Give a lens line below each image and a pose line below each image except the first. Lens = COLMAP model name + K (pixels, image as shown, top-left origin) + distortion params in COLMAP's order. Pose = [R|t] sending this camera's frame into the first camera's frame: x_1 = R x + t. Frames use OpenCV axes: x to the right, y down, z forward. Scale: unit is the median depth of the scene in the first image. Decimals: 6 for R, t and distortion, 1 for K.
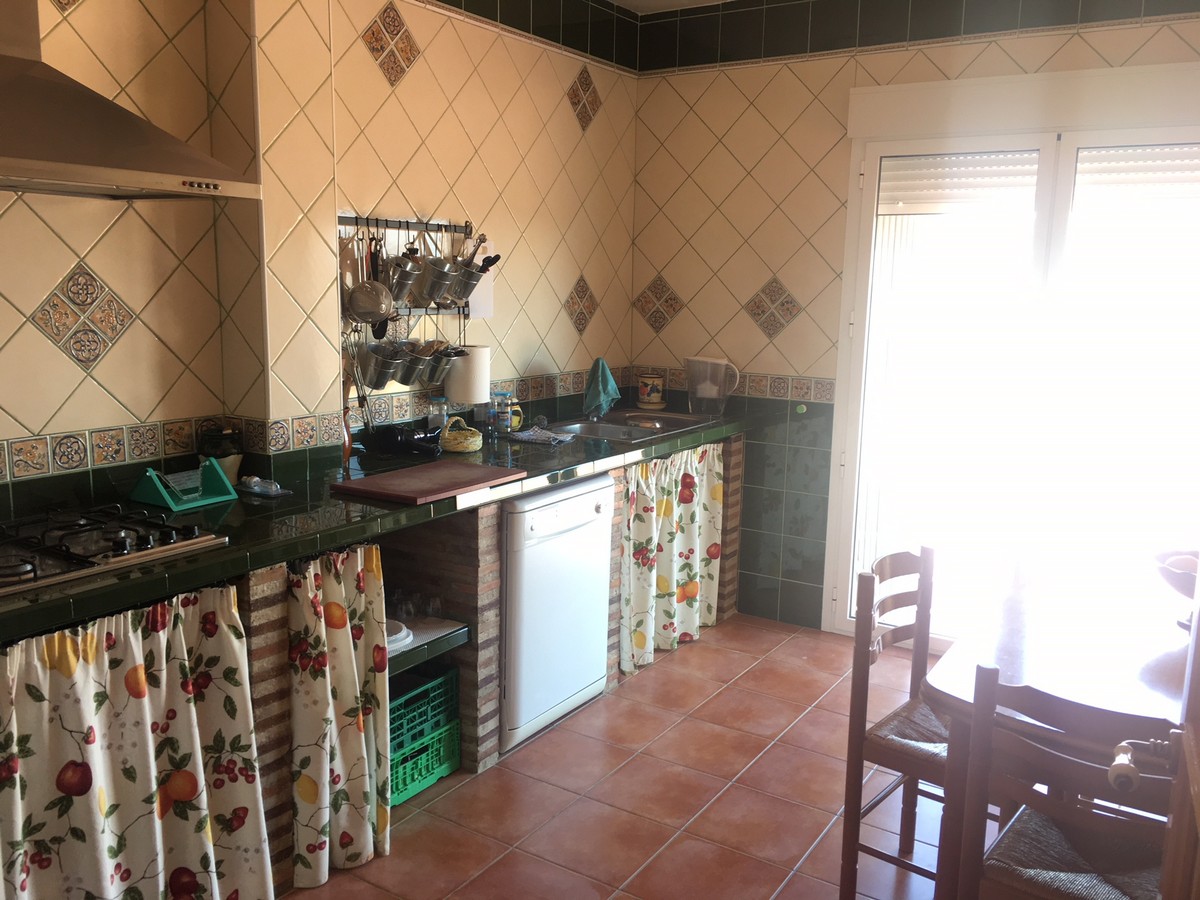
lens RADIAL K [[1012.2, 0, 610.0], [0, 1012.2, 441.9], [0, 0, 1]] dist [0.080070, -0.110942]
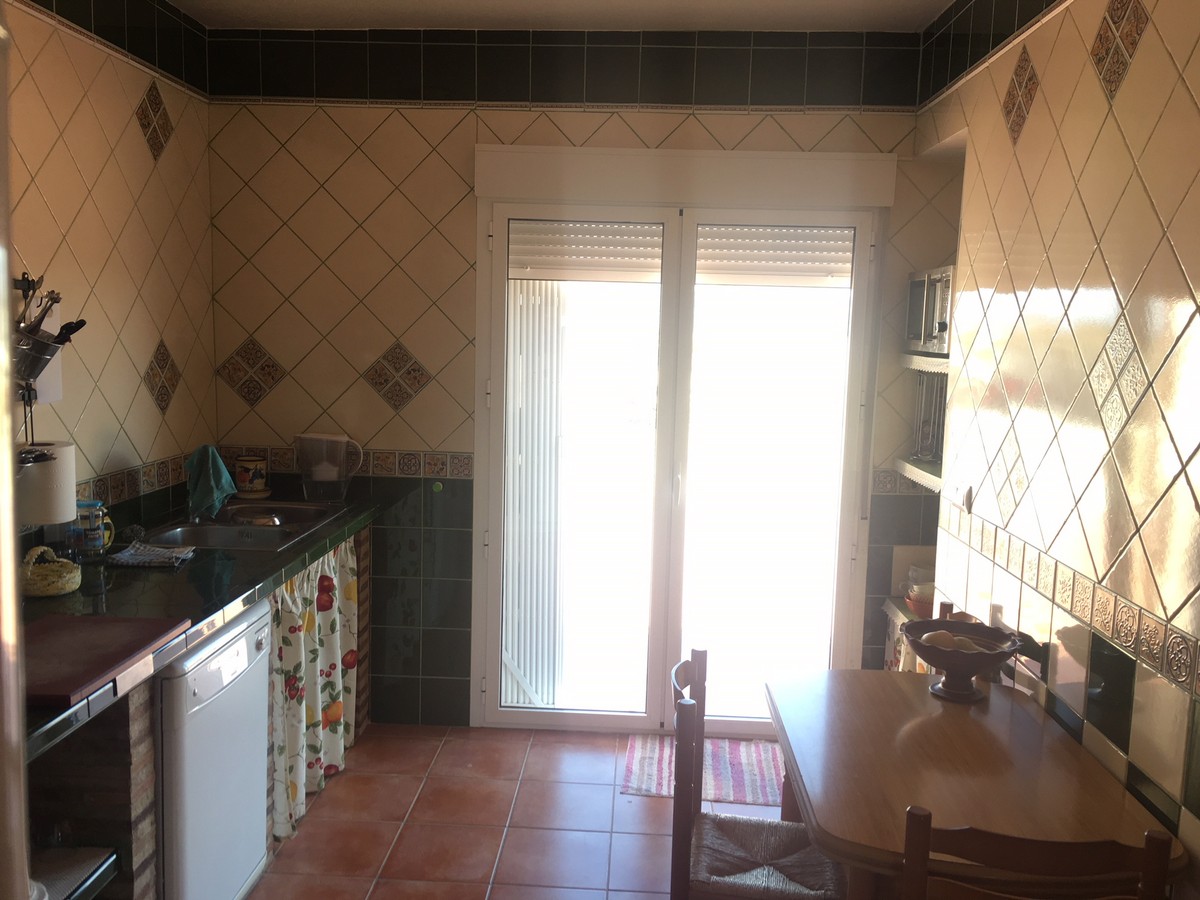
lens RADIAL K [[1012.2, 0, 635.8], [0, 1012.2, 456.2], [0, 0, 1]] dist [0.080070, -0.110942]
pose [[0.870279, -0.055257, 0.489450, -0.104478], [0.070497, 0.997431, -0.012742, -0.037426], [-0.487489, 0.045594, 0.871938, 0.125022]]
